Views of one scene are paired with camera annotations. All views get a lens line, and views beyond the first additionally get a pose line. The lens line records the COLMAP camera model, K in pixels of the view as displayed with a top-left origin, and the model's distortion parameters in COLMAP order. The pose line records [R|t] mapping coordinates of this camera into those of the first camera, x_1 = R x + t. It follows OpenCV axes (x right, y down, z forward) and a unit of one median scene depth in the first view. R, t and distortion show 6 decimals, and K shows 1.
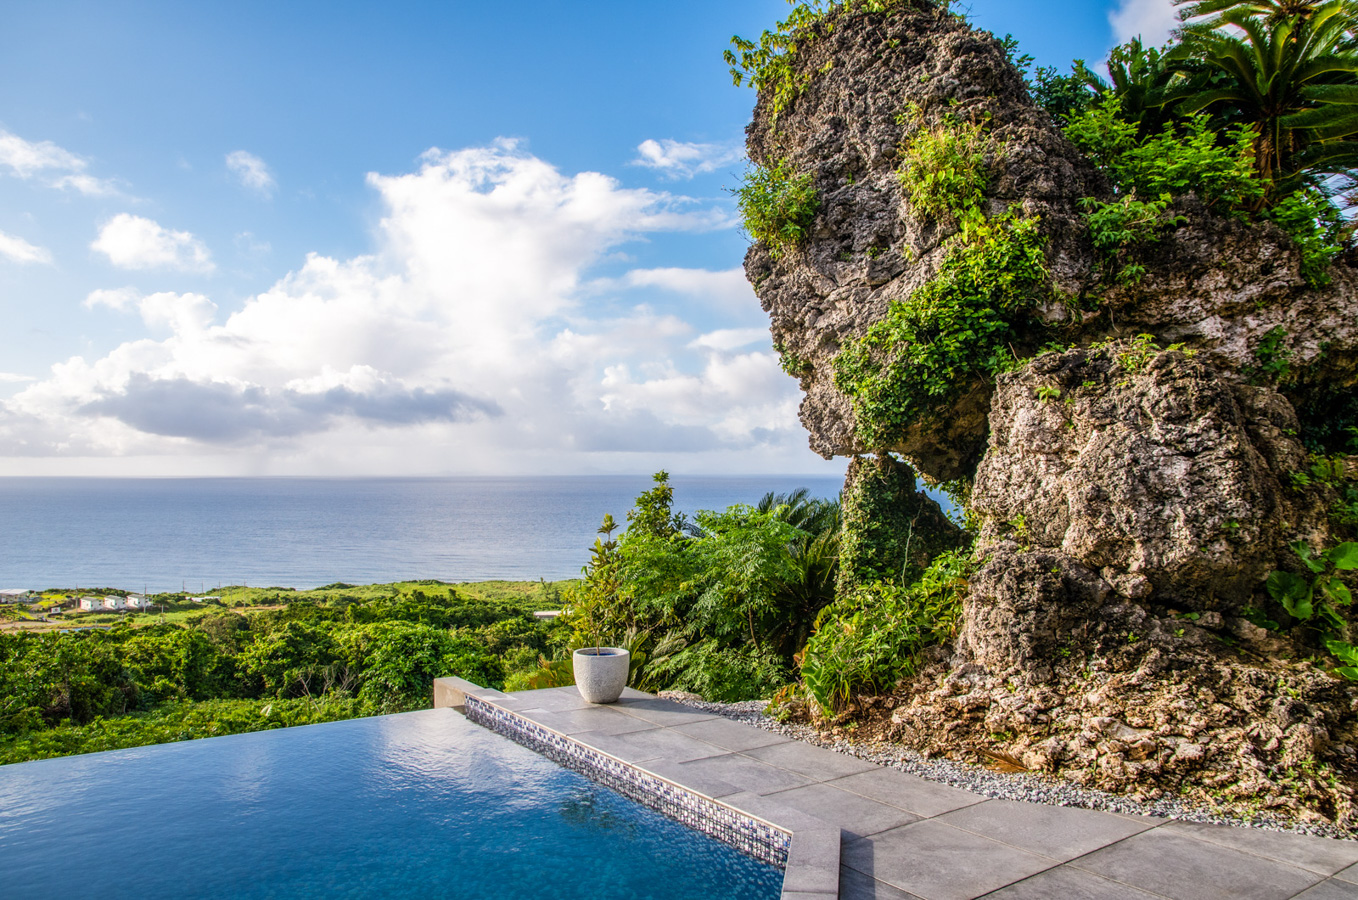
lens RADIAL K [[1097.7, 0, 679.0], [0, 1097.7, 450.0], [0, 0, 1]] dist [-0.071290, 0.012119]
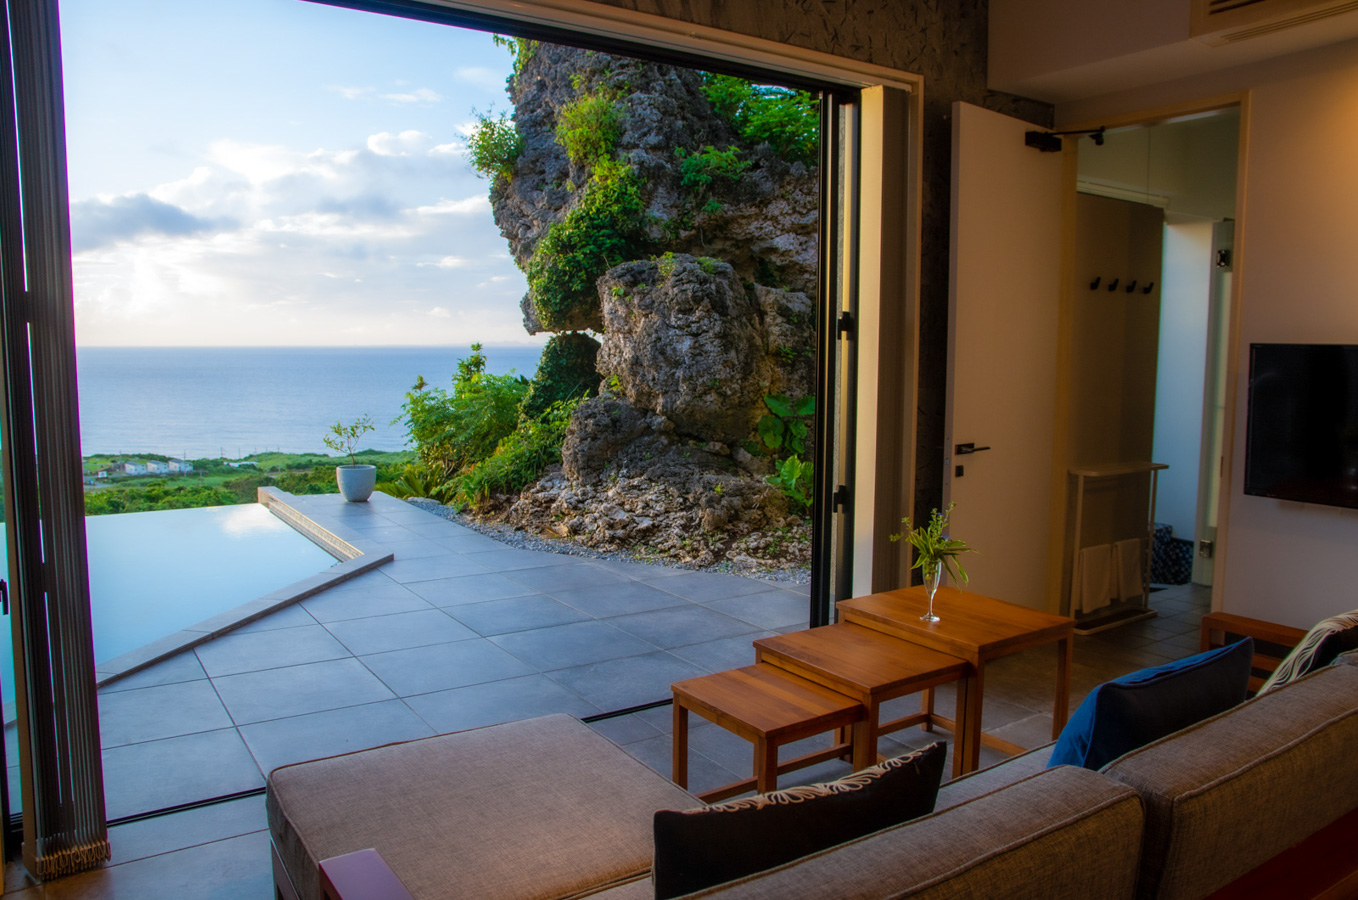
lens RADIAL K [[1097.7, 0, 679.0], [0, 1097.7, 450.0], [0, 0, 1]] dist [-0.071290, 0.012119]
pose [[0.998398, 0.017429, -0.053824, 0.519484], [-0.011074, 0.993165, 0.116191, -0.013387], [0.055481, -0.115408, 0.991767, -0.492919]]
